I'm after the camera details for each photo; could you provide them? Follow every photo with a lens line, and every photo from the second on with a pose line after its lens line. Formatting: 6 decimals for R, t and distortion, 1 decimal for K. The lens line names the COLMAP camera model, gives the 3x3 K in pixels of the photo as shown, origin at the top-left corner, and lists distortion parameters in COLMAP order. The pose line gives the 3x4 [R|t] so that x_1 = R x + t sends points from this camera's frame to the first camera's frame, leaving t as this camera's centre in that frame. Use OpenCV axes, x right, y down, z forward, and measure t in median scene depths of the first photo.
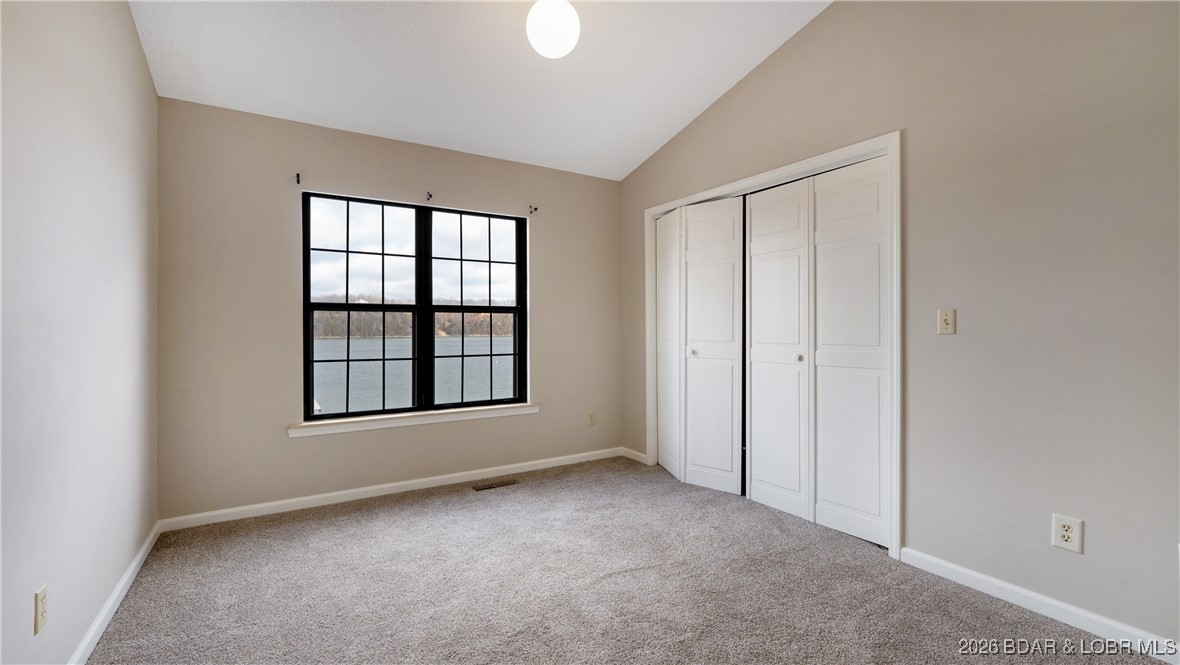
lens RADIAL K [[530.6, 0, 595.7], [0, 530.6, 328.3], [0, 0, 1]] dist [0.027082, 0.000089]
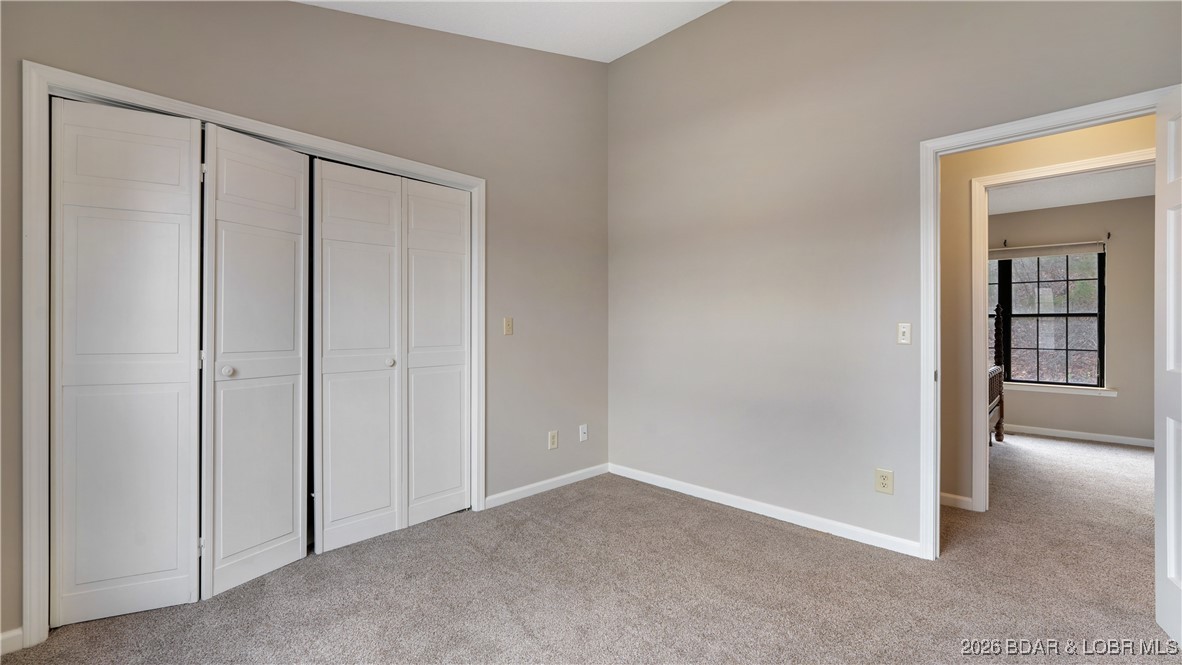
lens RADIAL K [[484.7, 0, 589.7], [0, 484.7, 325.0], [0, 0, 1]] dist [-0.004682, 0.001861]
pose [[-0.236977, 0.010491, 0.971459, -0.570526], [0.003398, 0.999945, -0.009970, -0.001633], [-0.971509, 0.000938, -0.237000, 0.920718]]
